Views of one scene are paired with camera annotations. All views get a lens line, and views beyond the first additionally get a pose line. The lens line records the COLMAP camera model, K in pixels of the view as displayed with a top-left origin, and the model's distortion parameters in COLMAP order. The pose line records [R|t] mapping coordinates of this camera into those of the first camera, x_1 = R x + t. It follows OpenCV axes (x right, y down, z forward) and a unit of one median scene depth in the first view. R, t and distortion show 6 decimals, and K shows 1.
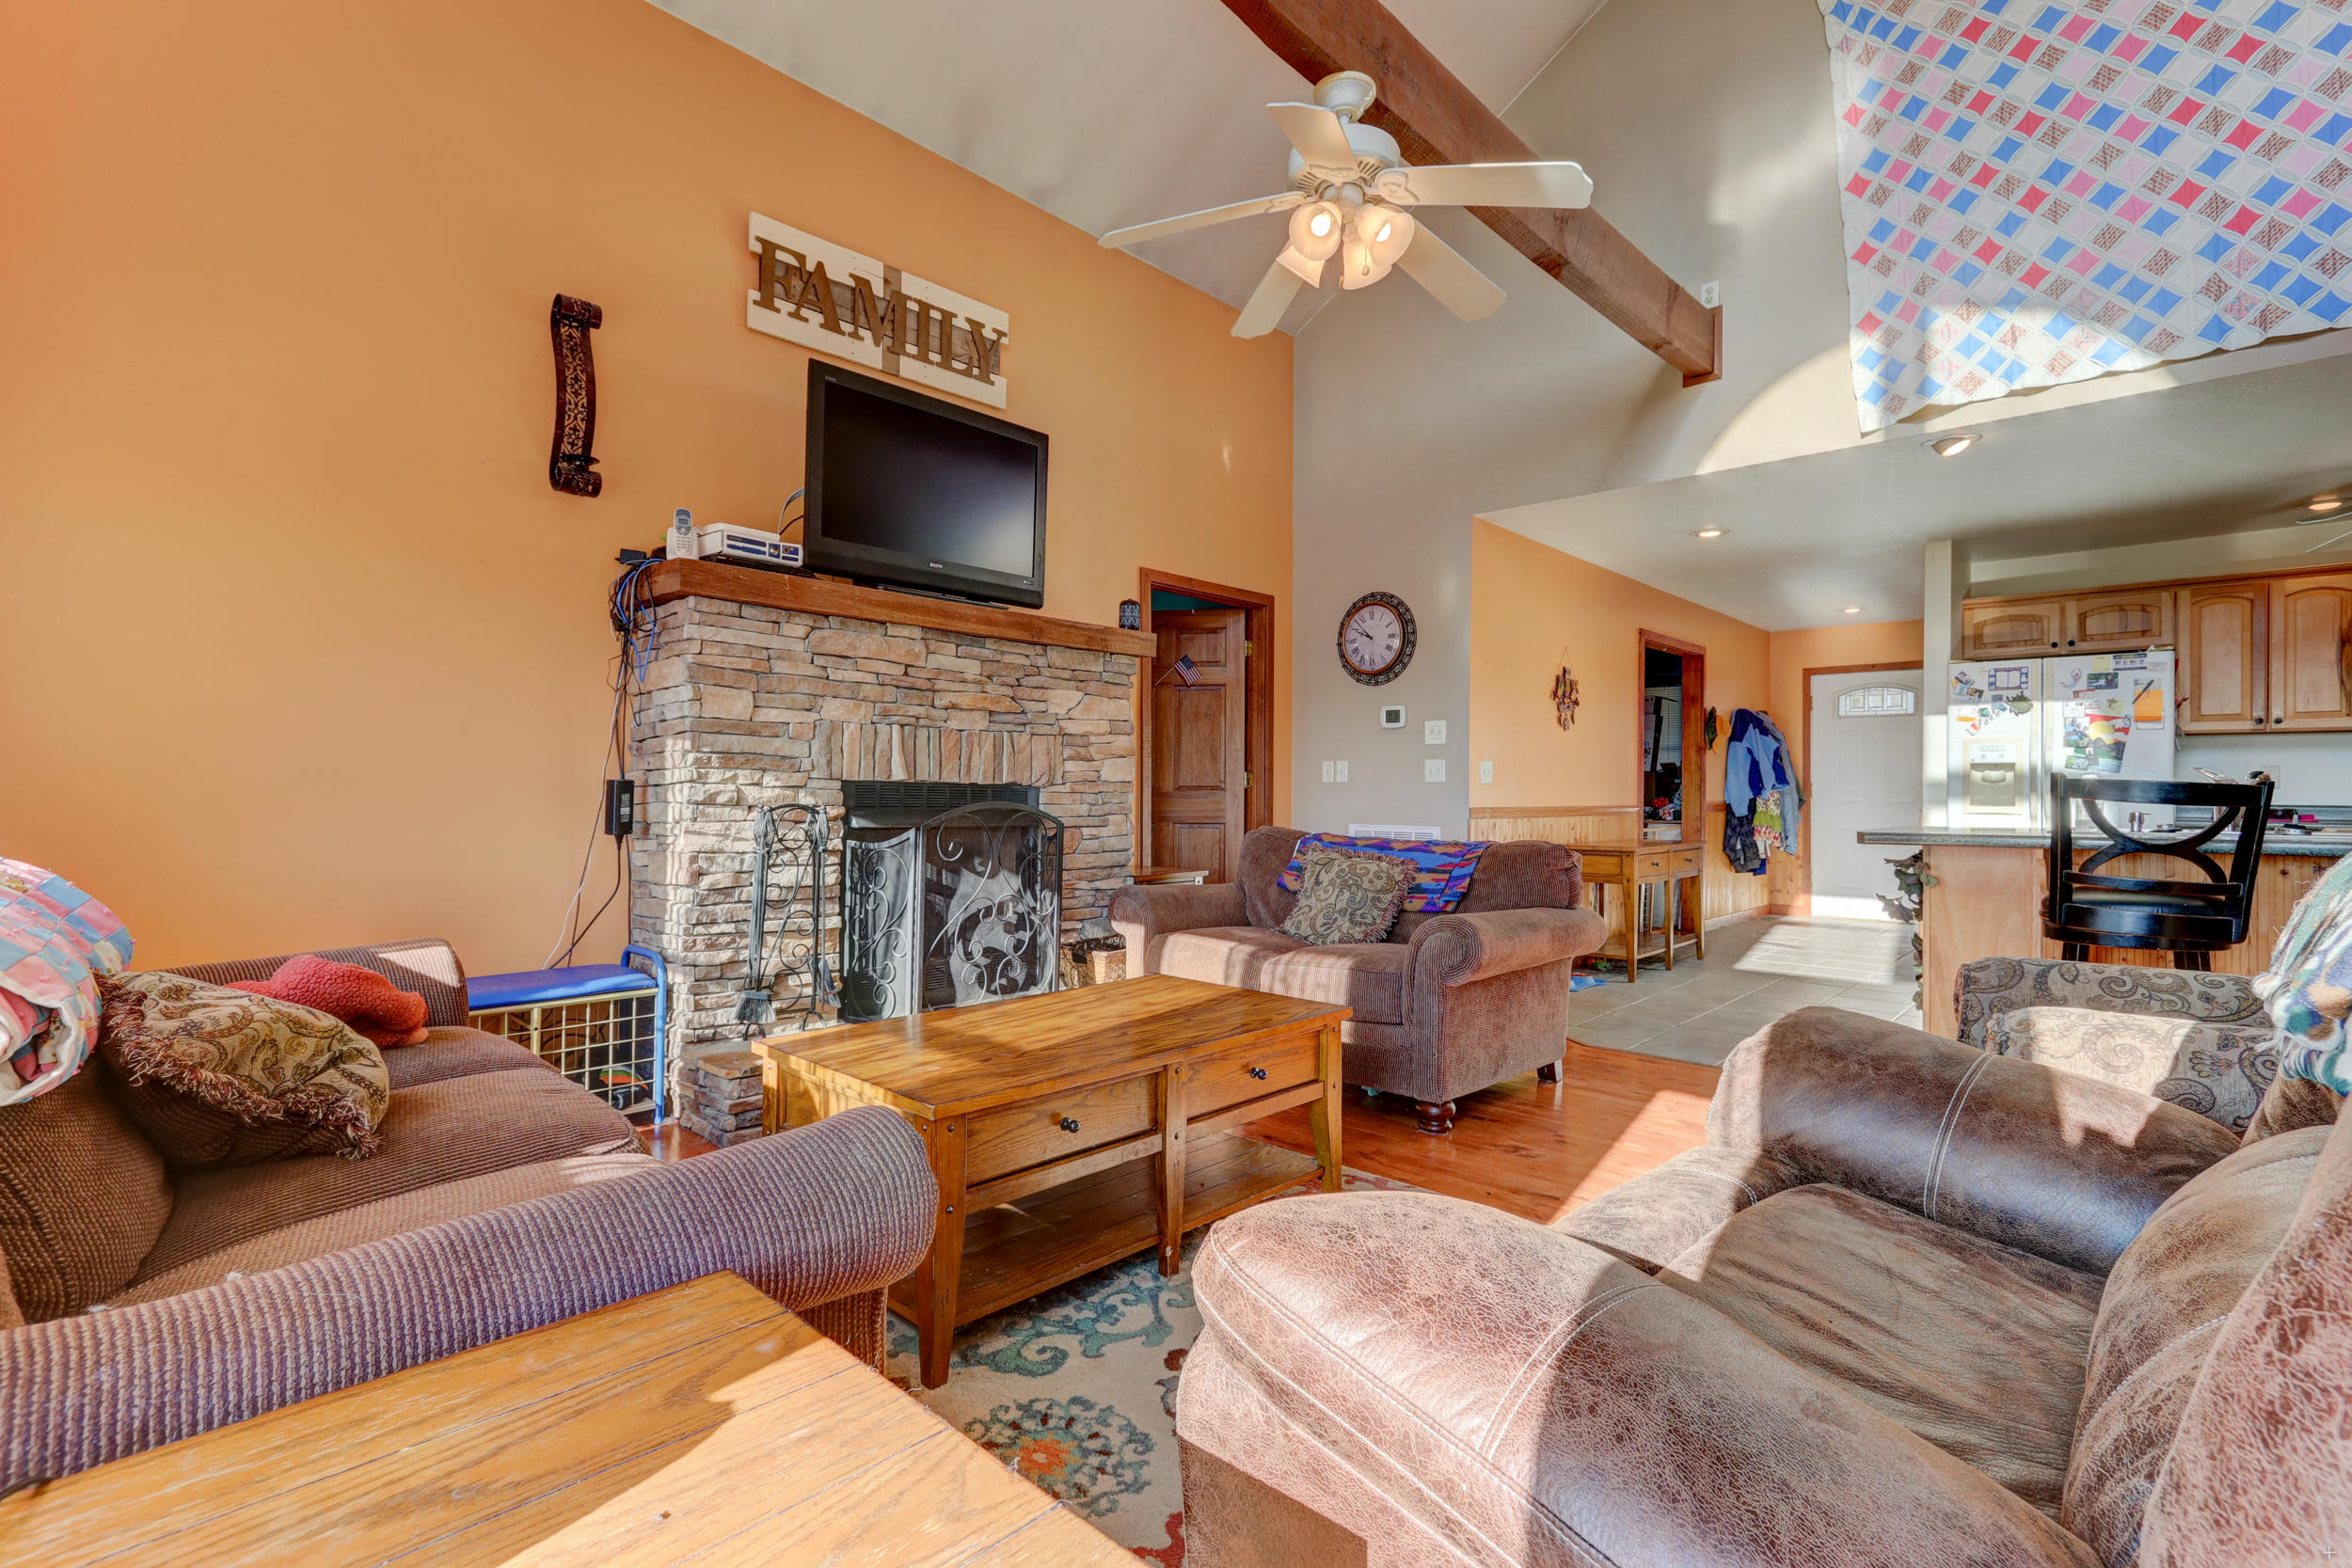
lens RADIAL K [[1085.0, 0, 1164.3], [0, 1085.0, 772.3], [0, 0, 1]] dist [0.005317, -0.000101]
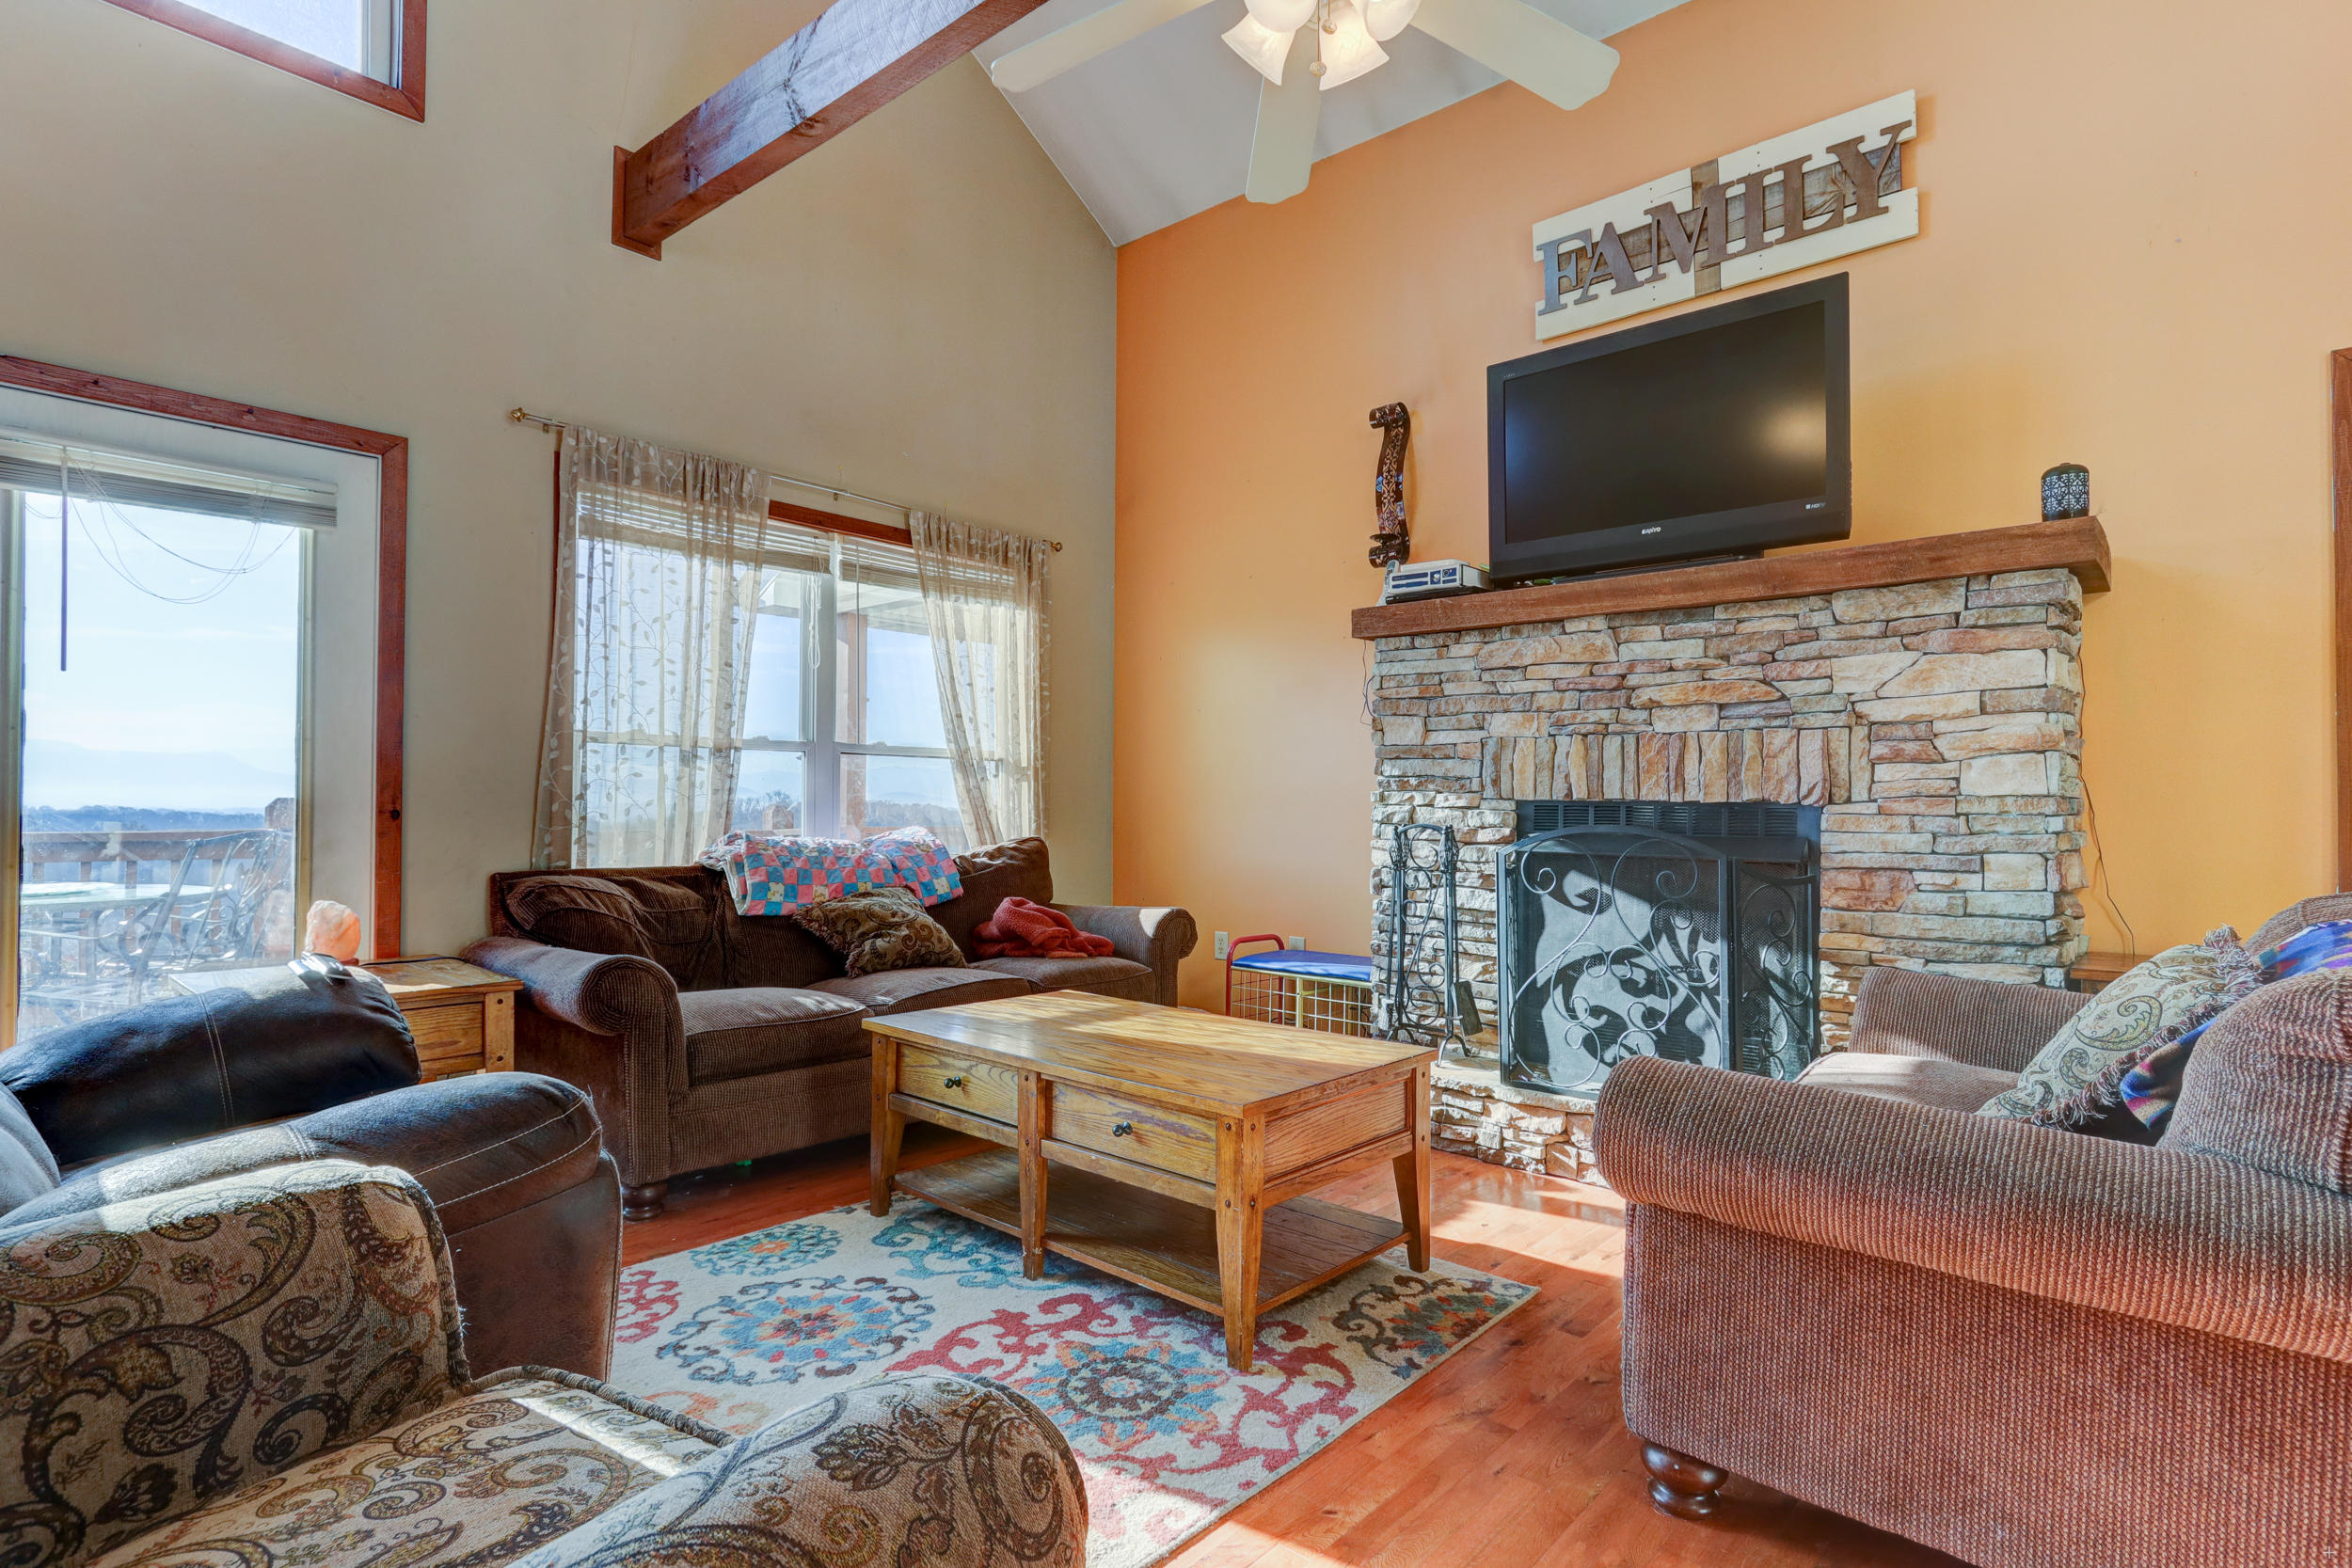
lens RADIAL K [[1154.9, 0, 1223.3], [0, 1154.9, 816.9], [0, 0, 1]] dist [0.000317, 0.001167]
pose [[0.057134, -0.008285, -0.998332, 0.608646], [0.005729, 0.999952, -0.007970, 0.025154], [0.998350, -0.005264, 0.057178, 0.624150]]
